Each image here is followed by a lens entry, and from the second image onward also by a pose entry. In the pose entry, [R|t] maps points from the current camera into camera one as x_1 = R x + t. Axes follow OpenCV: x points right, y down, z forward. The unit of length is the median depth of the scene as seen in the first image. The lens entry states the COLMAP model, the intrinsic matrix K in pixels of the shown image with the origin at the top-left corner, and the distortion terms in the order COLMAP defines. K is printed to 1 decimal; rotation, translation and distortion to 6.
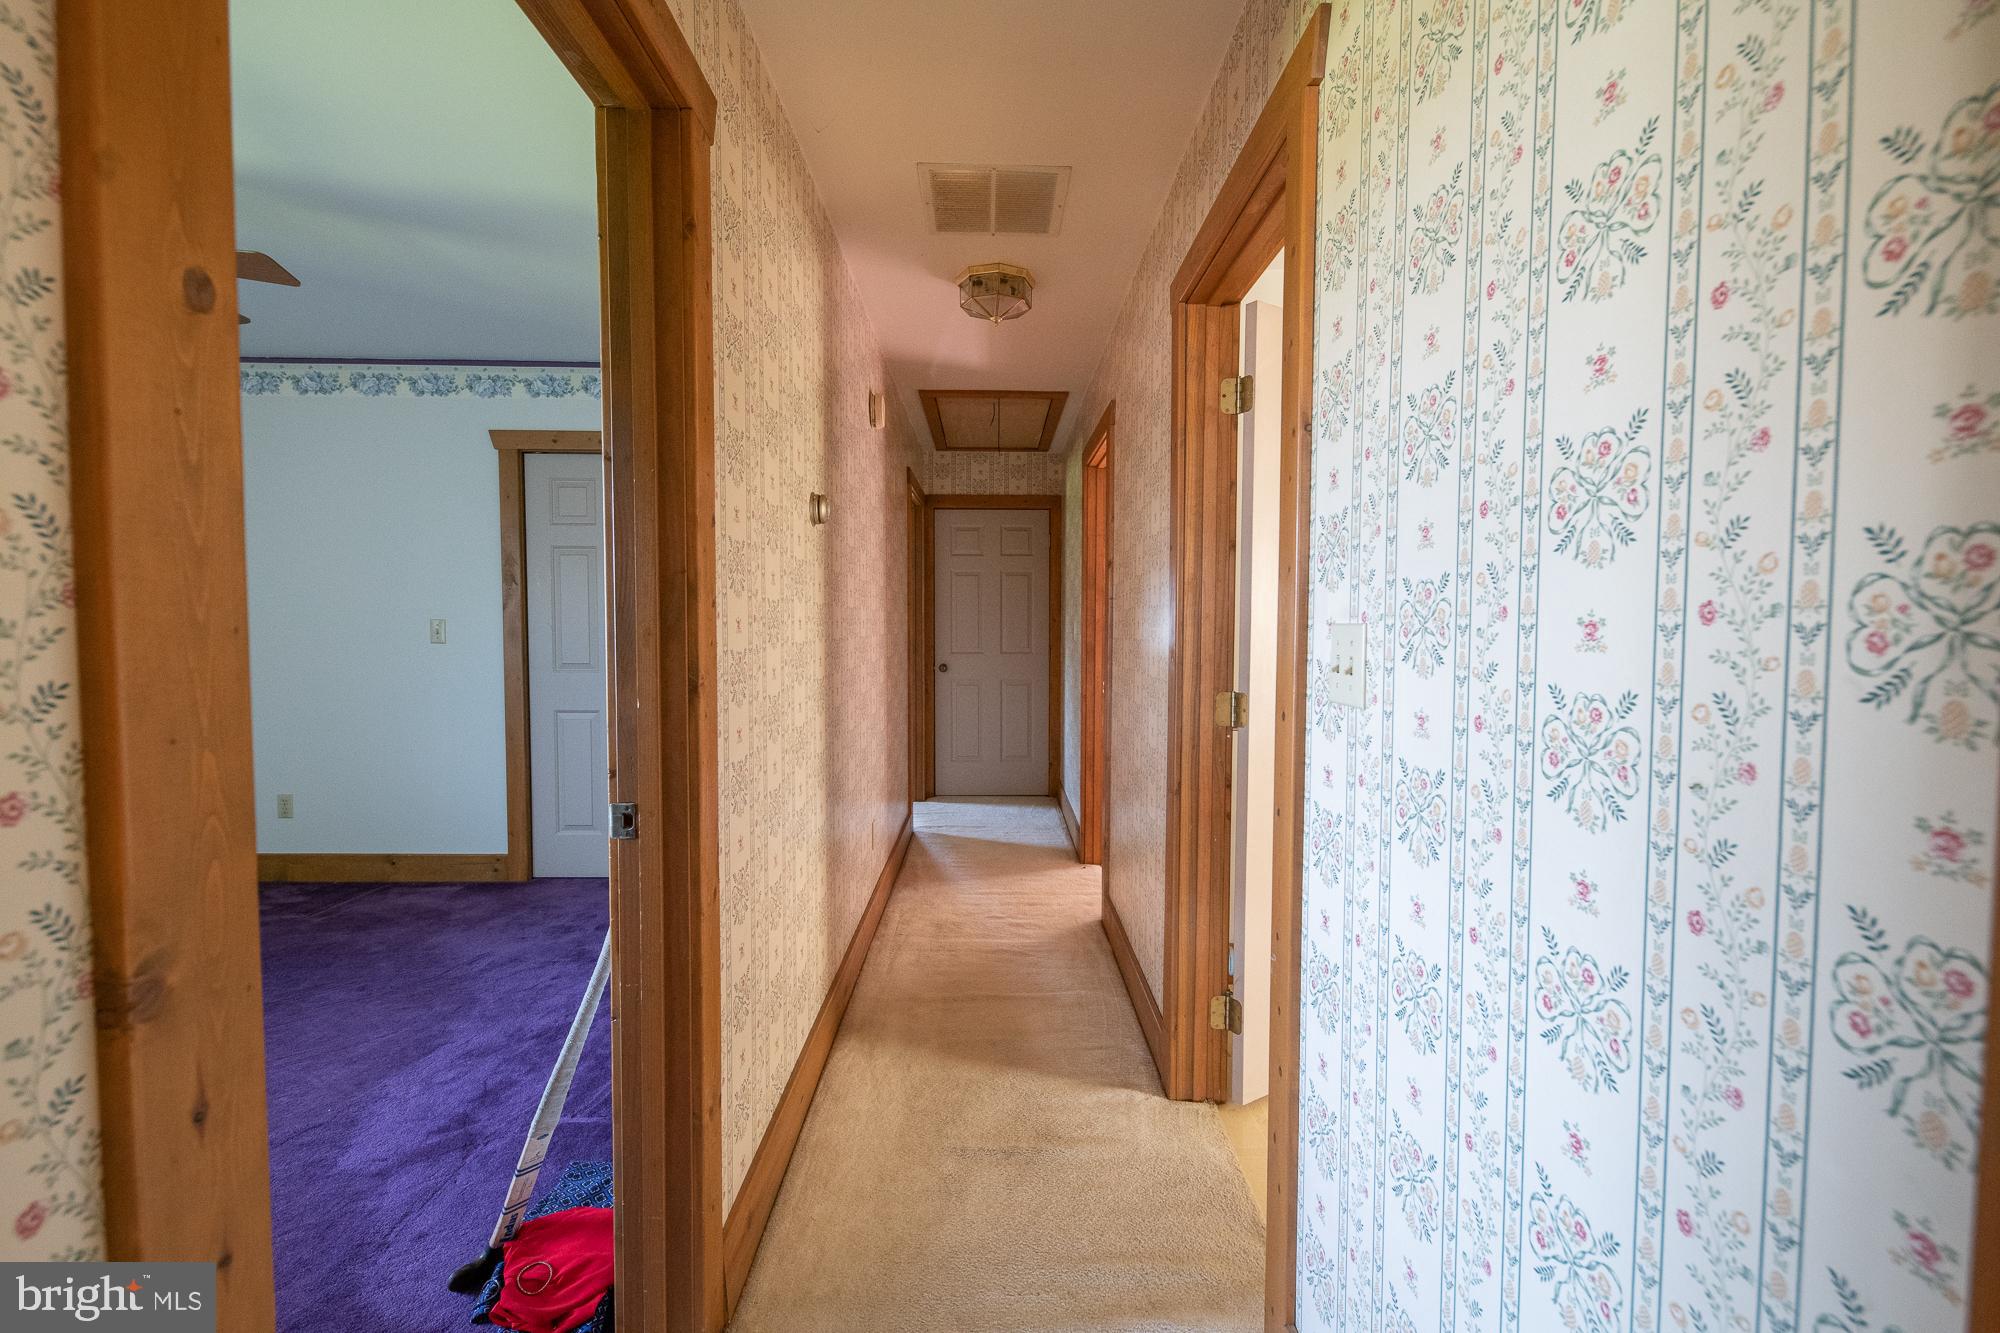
lens RADIAL K [[851.8, 0, 1009.6], [0, 851.8, 659.7], [0, 0, 1]] dist [0.012418, -0.000500]
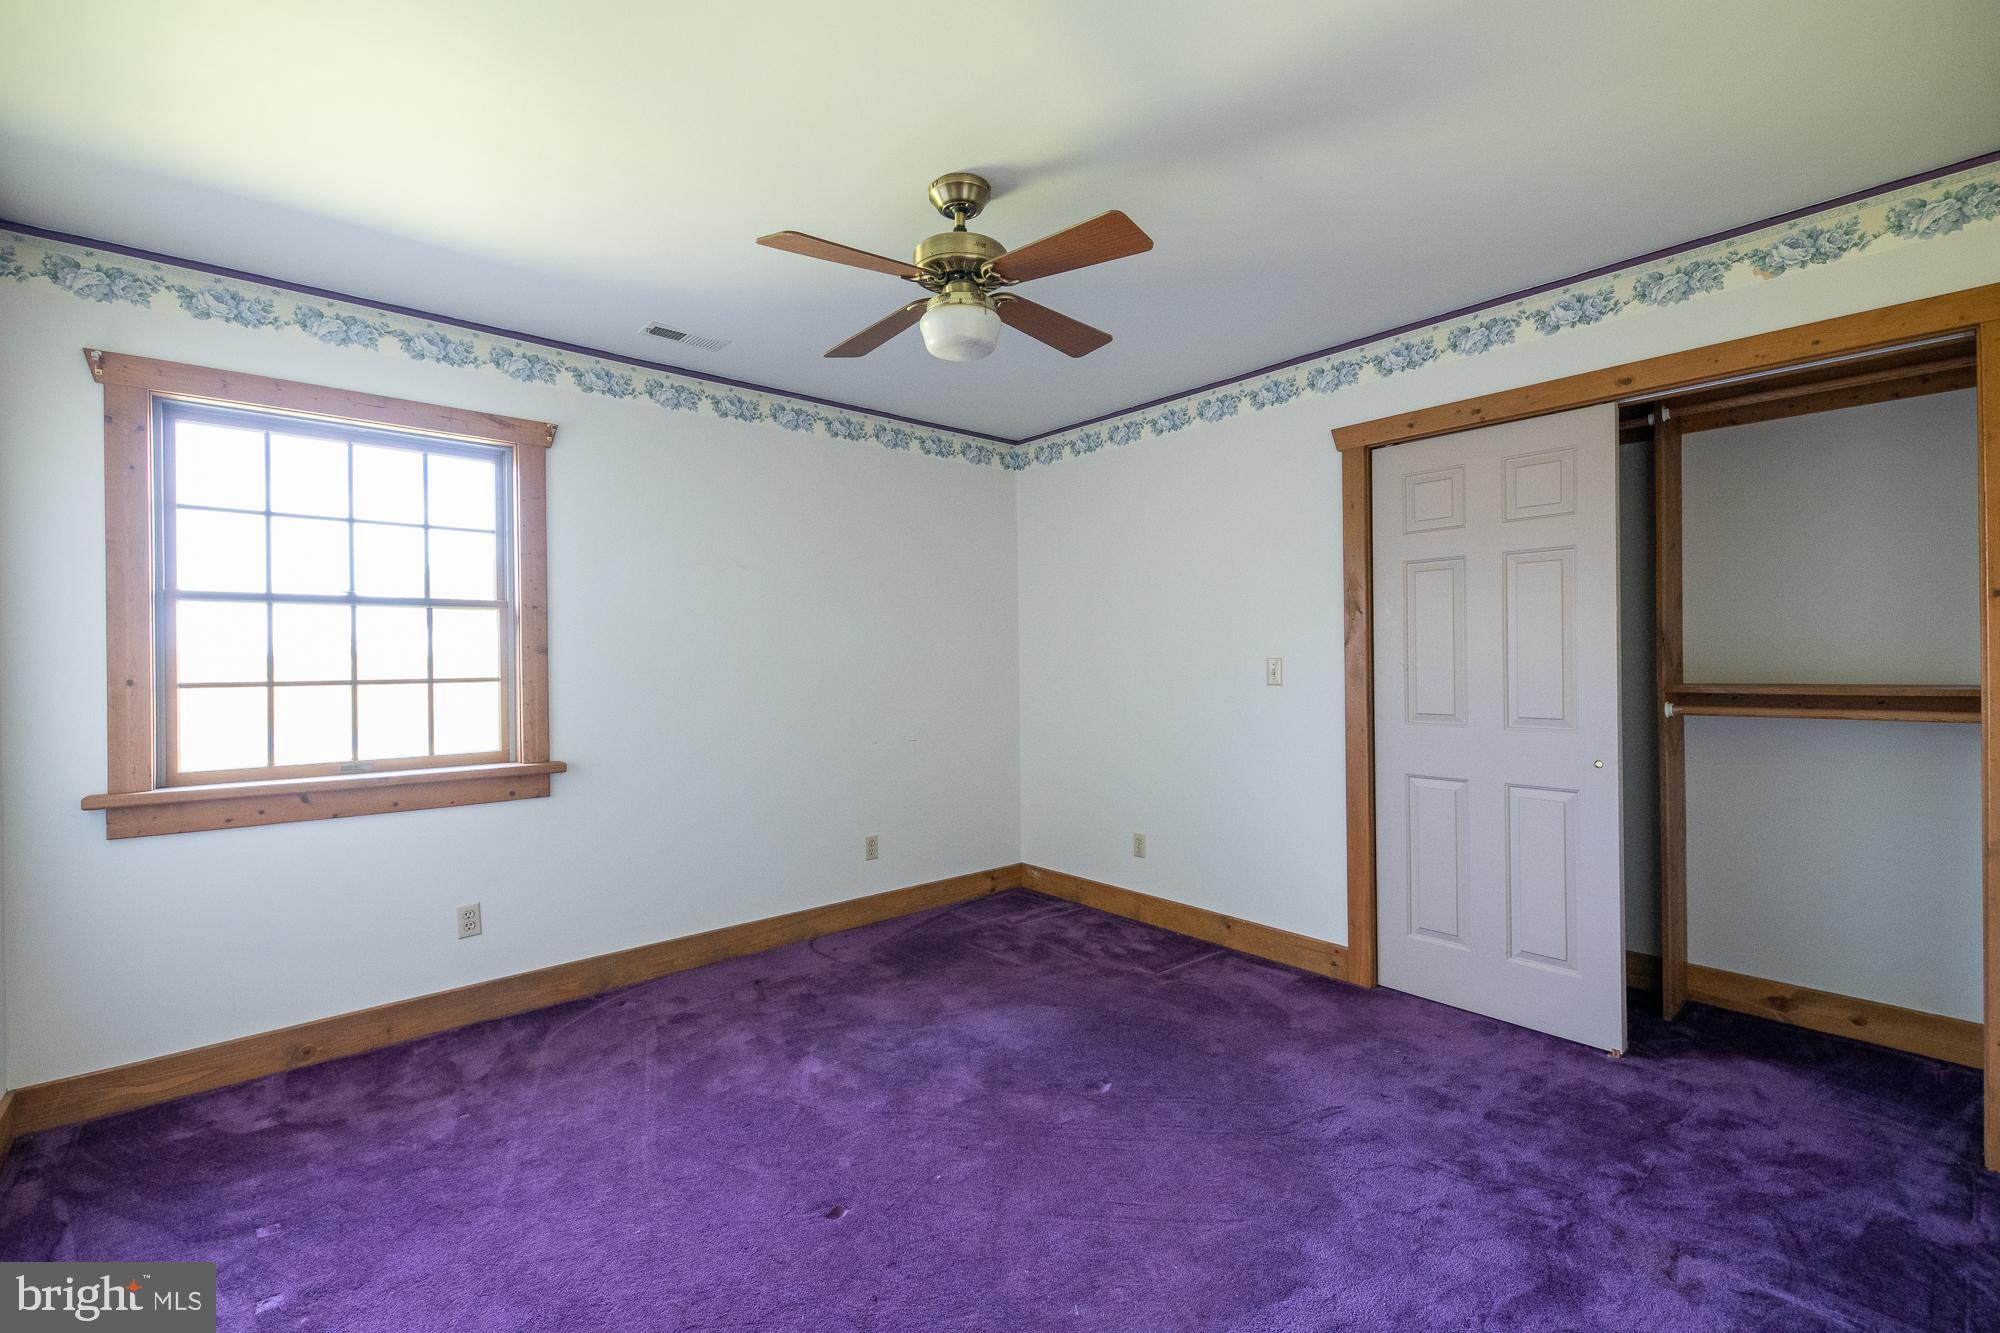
lens RADIAL K [[851.8, 0, 998.1], [0, 851.8, 663.5], [0, 0, 1]] dist [0.012418, -0.000500]
pose [[0.639380, -0.008810, -0.768840, -0.179106], [-0.019391, 0.999432, -0.027579, -0.011967], [0.768646, 0.032542, 0.638846, 0.227907]]
